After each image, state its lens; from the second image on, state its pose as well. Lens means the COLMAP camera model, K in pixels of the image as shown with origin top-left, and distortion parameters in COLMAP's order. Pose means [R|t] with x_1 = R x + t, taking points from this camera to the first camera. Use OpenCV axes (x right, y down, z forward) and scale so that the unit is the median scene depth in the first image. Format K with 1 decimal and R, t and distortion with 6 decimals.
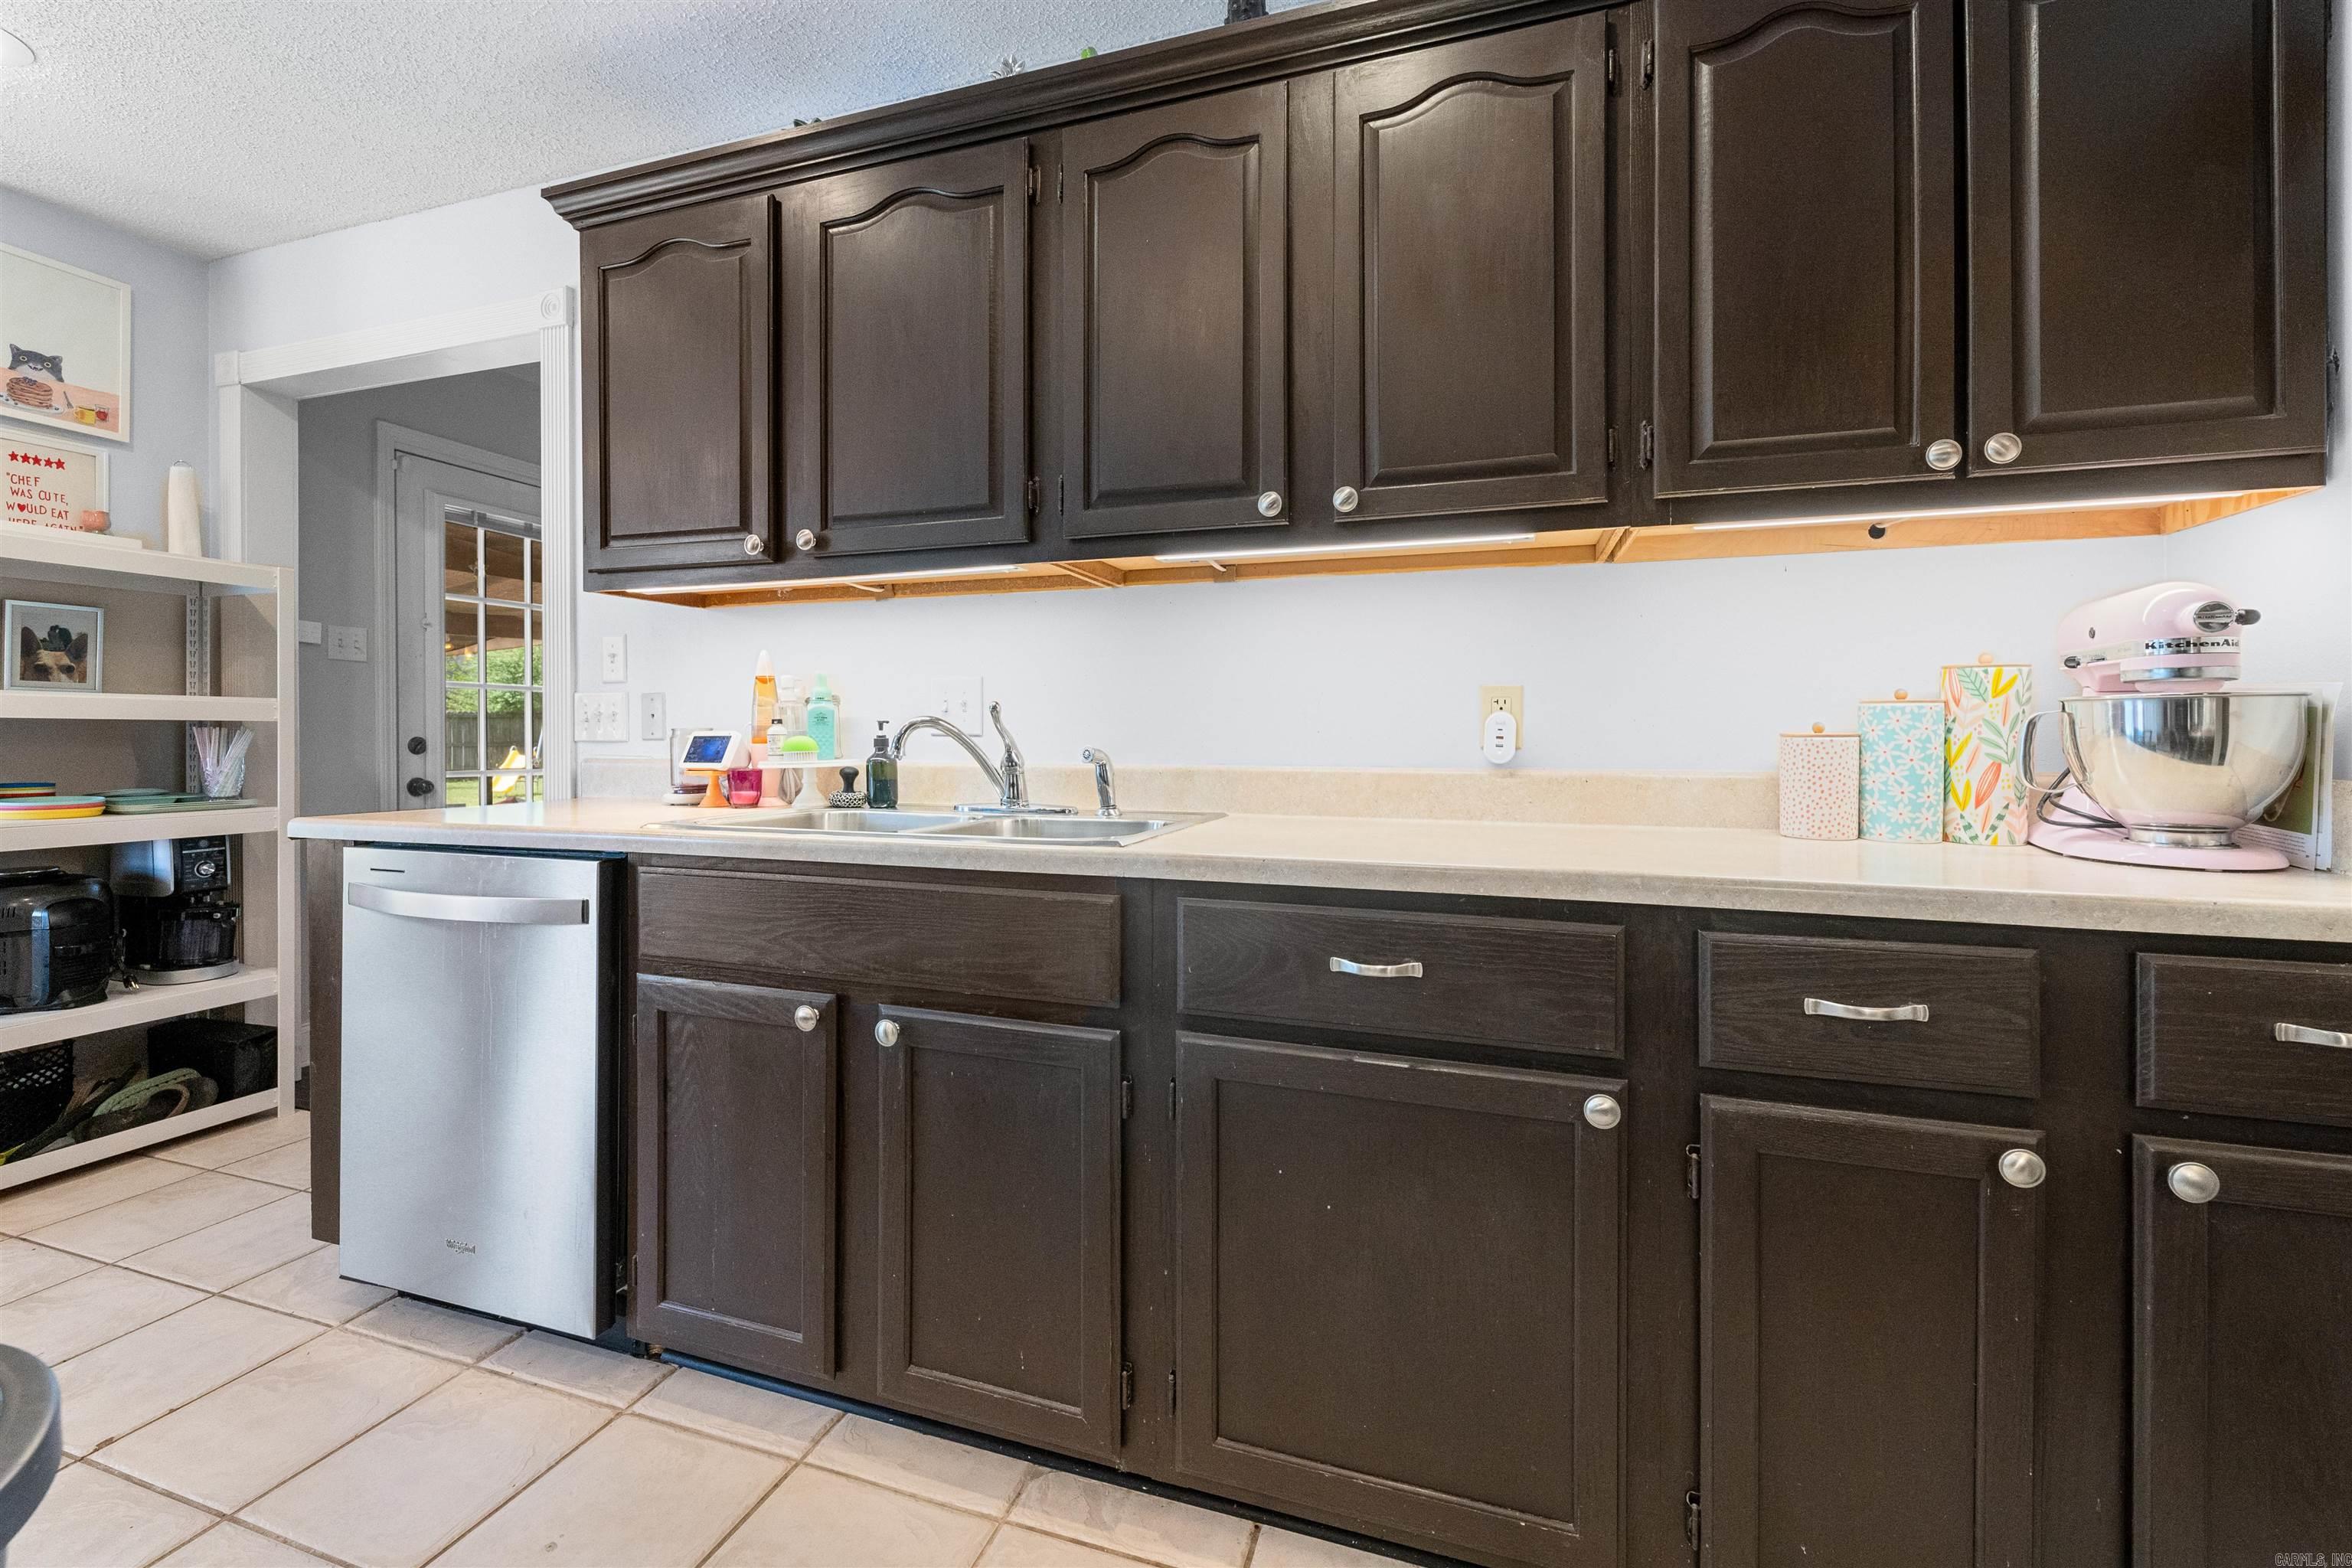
lens RADIAL K [[977.0, 0, 1164.8], [0, 977.0, 731.2], [0, 0, 1]] dist [0.001716, 0.000160]
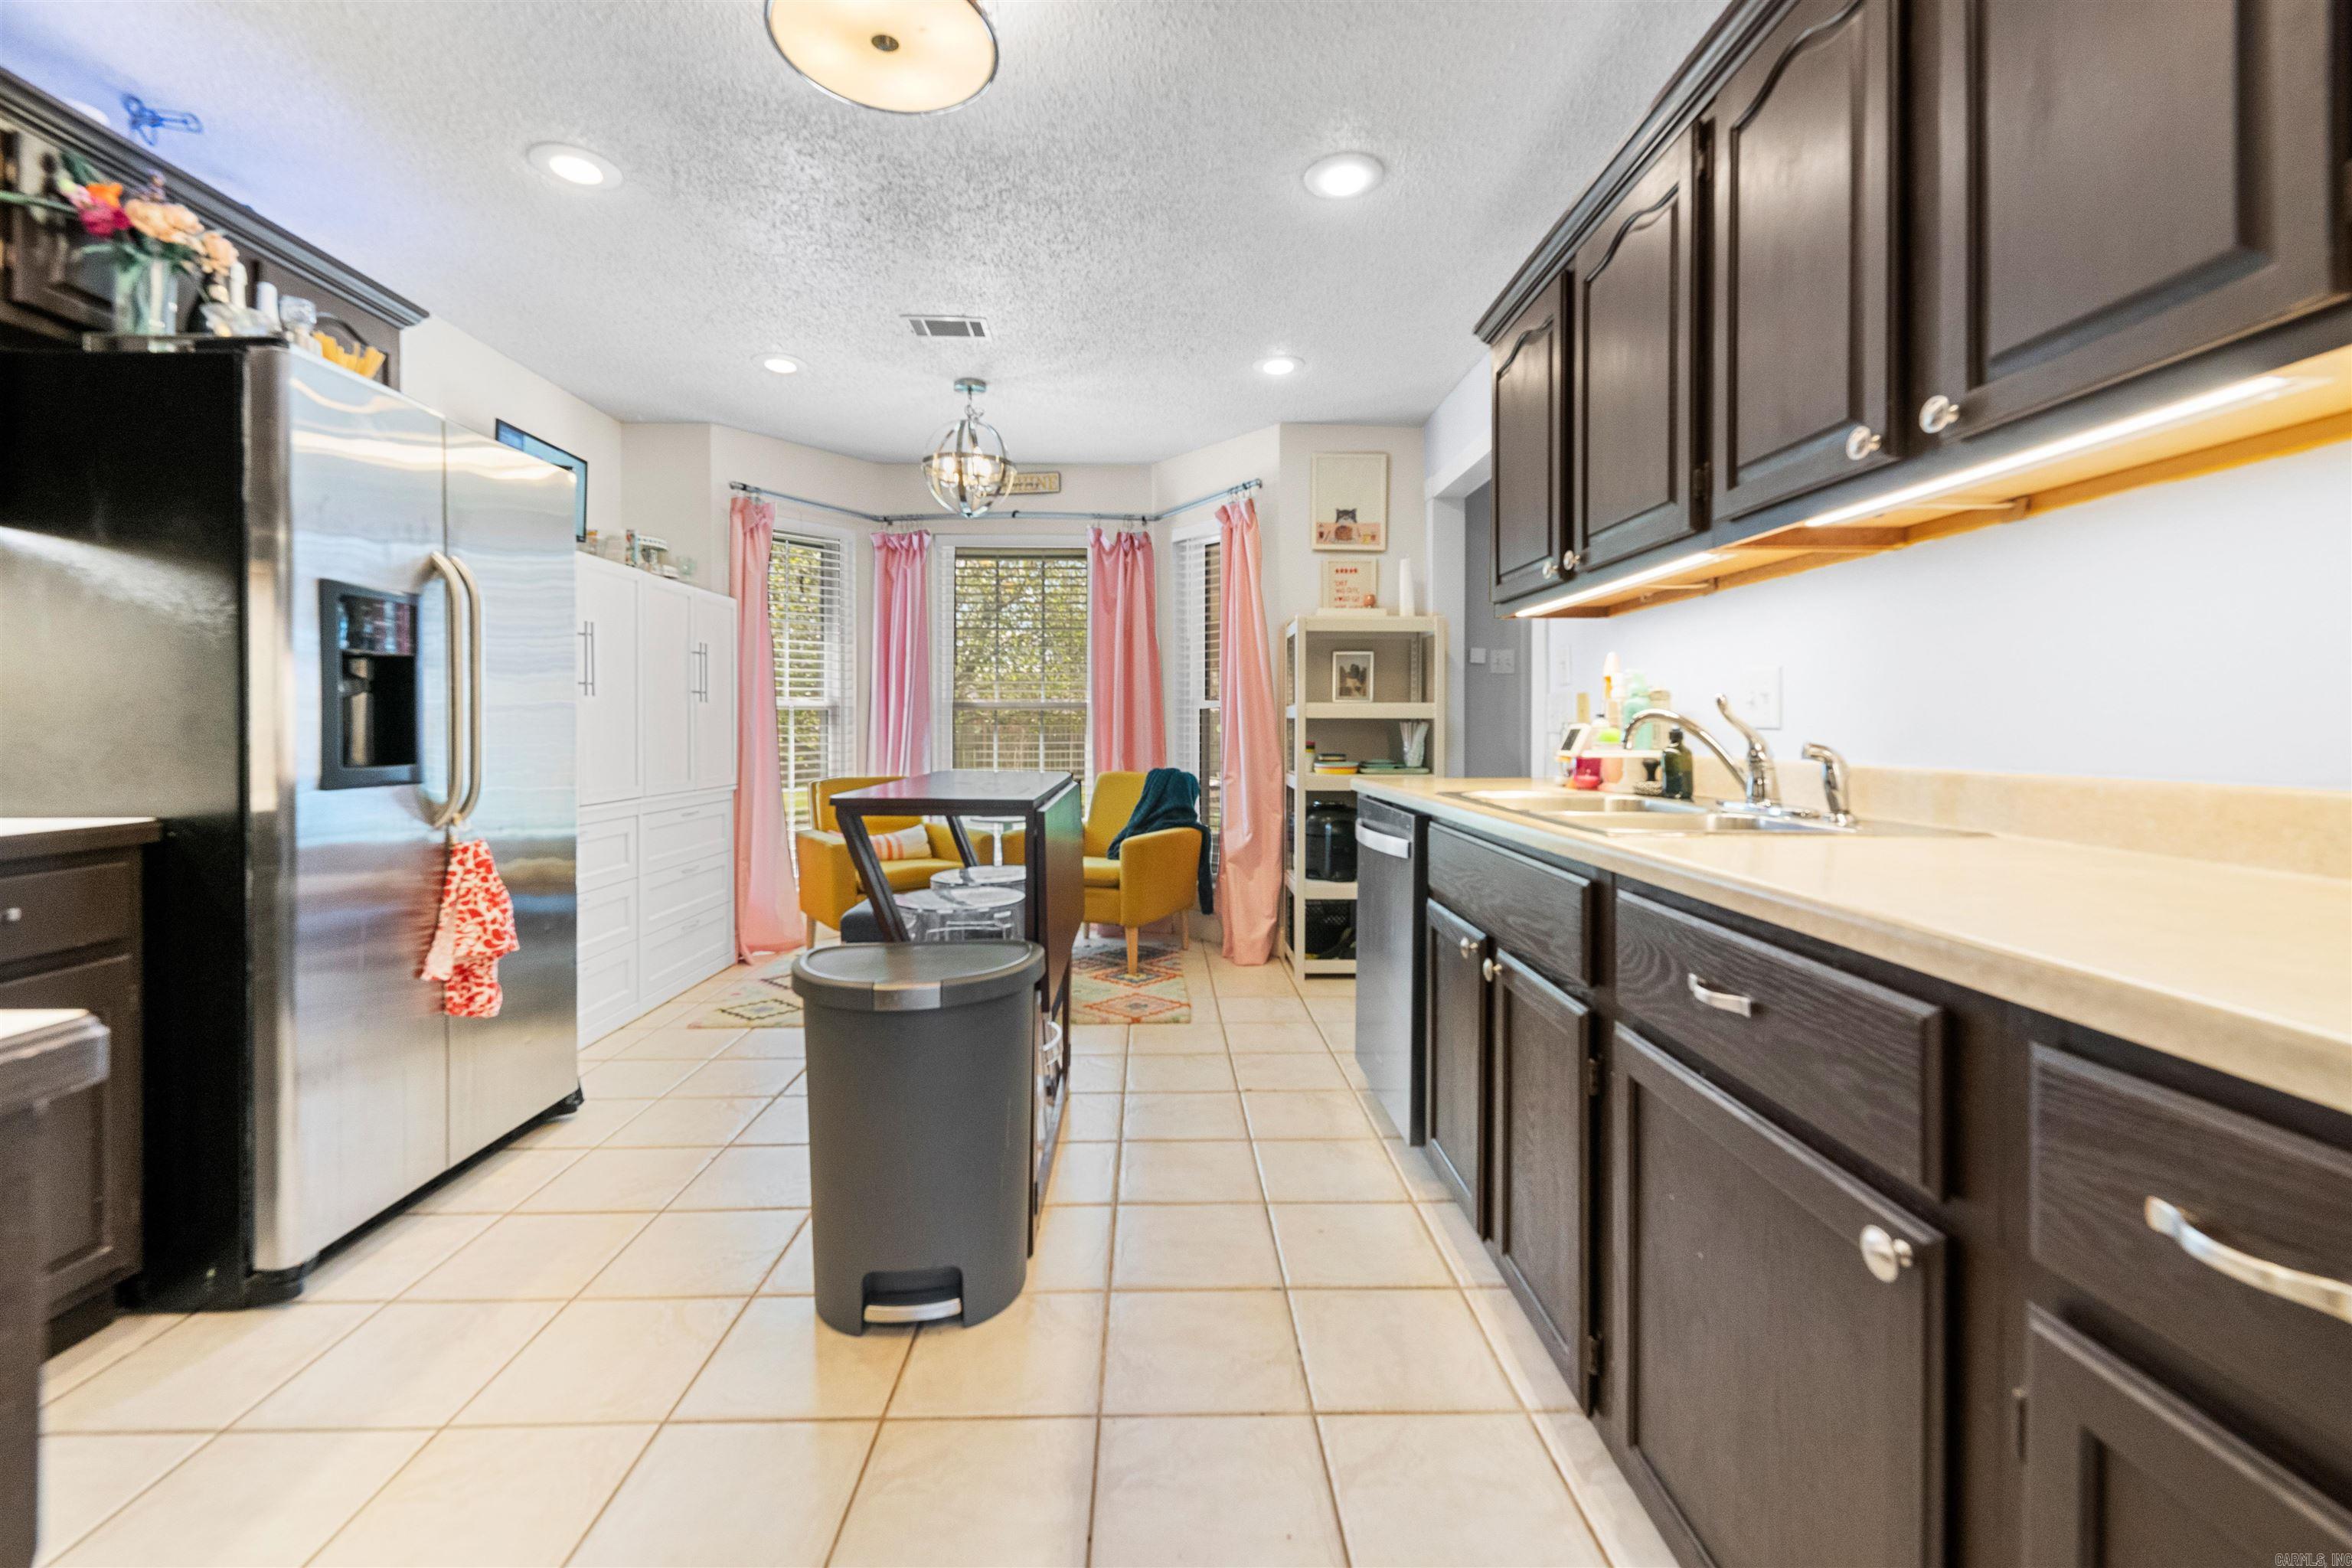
lens RADIAL K [[974.2, 0, 1173.3], [0, 974.2, 723.9], [0, 0, 1]] dist [0.002126, -0.000738]
pose [[0.342612, -0.001941, -0.939475, 0.490478], [0.001742, 0.999997, -0.001431, 0.000161], [0.939476, -0.001146, 0.342614, 0.139327]]
